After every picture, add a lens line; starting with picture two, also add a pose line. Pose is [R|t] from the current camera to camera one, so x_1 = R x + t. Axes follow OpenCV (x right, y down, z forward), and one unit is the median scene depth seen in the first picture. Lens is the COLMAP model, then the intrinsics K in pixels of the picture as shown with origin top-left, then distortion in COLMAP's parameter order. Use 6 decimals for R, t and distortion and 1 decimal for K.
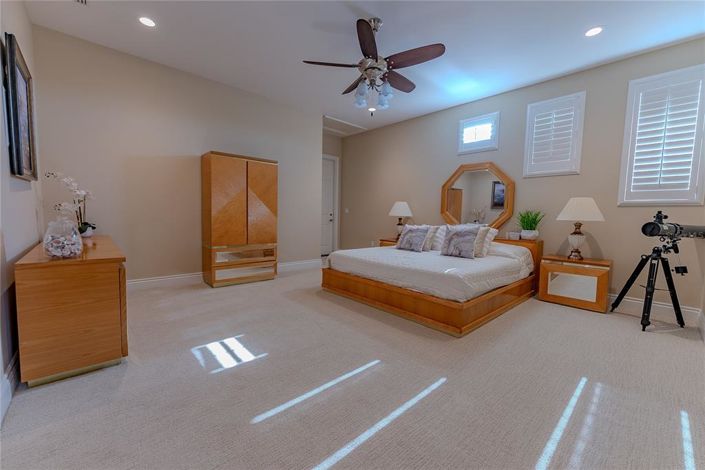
lens RADIAL K [[283.8, 0, 351.4], [0, 283.8, 232.5], [0, 0, 1]] dist [0.000251, 0.000014]
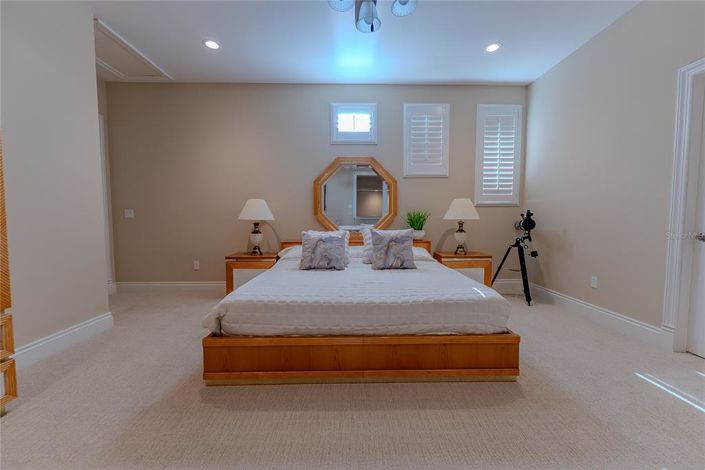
lens RADIAL K [[283.8, 0, 351.4], [0, 283.8, 232.5], [0, 0, 1]] dist [0.000251, 0.000014]
pose [[0.657961, -0.061422, 0.750543, -0.284947], [0.067216, 0.997480, 0.022707, -0.040032], [-0.750046, 0.035508, 0.660432, 0.533311]]
